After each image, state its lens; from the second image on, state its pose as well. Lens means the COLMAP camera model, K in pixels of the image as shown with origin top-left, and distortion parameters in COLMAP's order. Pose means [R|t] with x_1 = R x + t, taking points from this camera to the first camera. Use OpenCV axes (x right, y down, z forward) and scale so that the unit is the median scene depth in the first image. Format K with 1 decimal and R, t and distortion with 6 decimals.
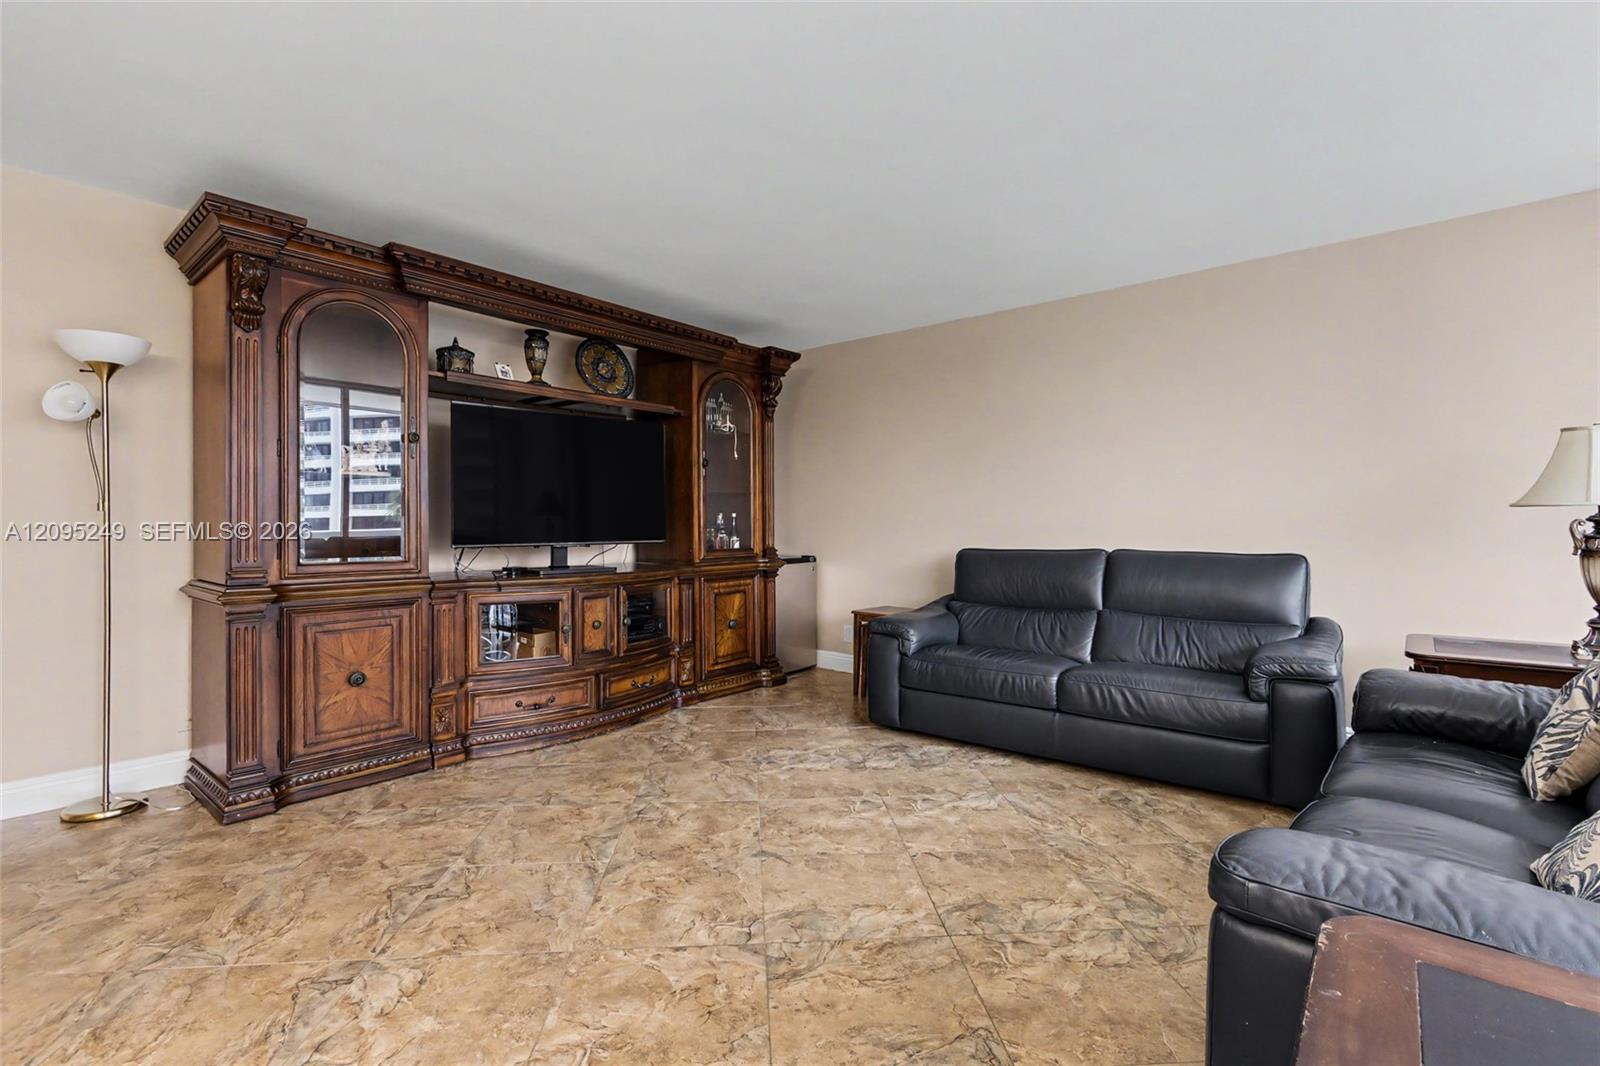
lens RADIAL K [[741.7, 0, 789.9], [0, 741.7, 533.7], [0, 0, 1]] dist [-0.000285, -0.000109]
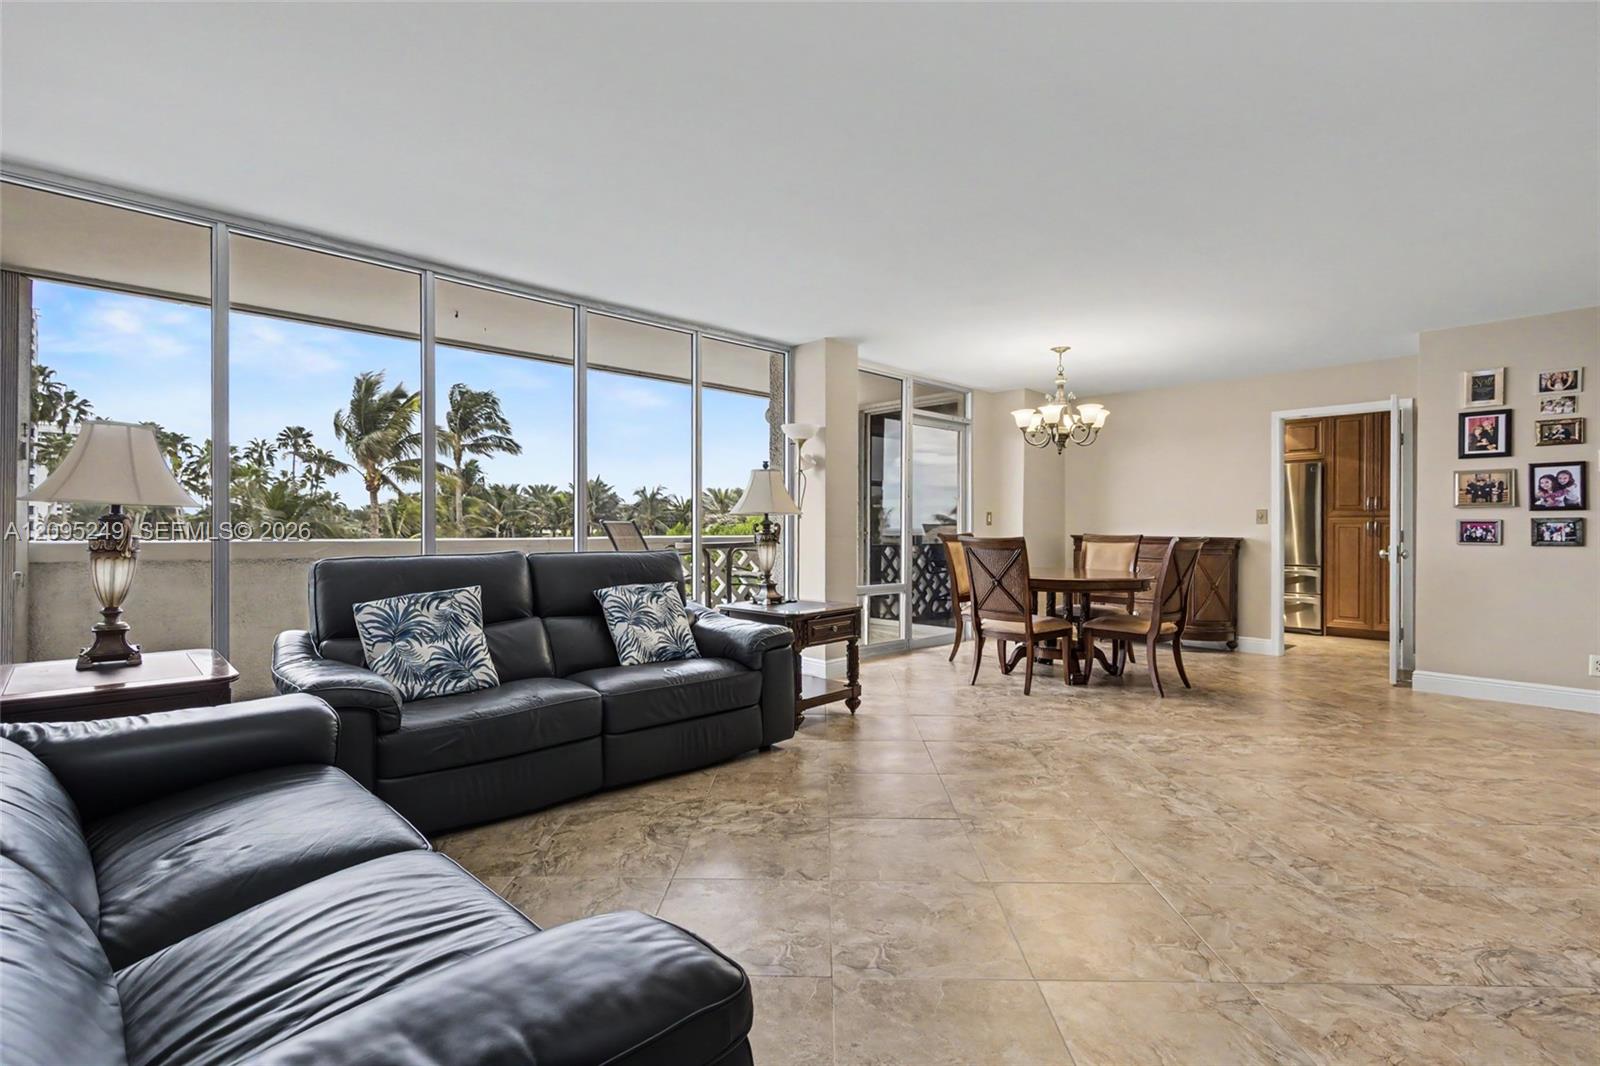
lens RADIAL K [[723.9, 0, 785.4], [0, 723.9, 532.6], [0, 0, 1]] dist [-0.015128, -0.000348]
pose [[-0.993610, -0.001519, 0.112860, 0.097964], [0.001005, 0.999751, 0.022307, -0.022888], [-0.112865, 0.022278, -0.993360, 1.635425]]
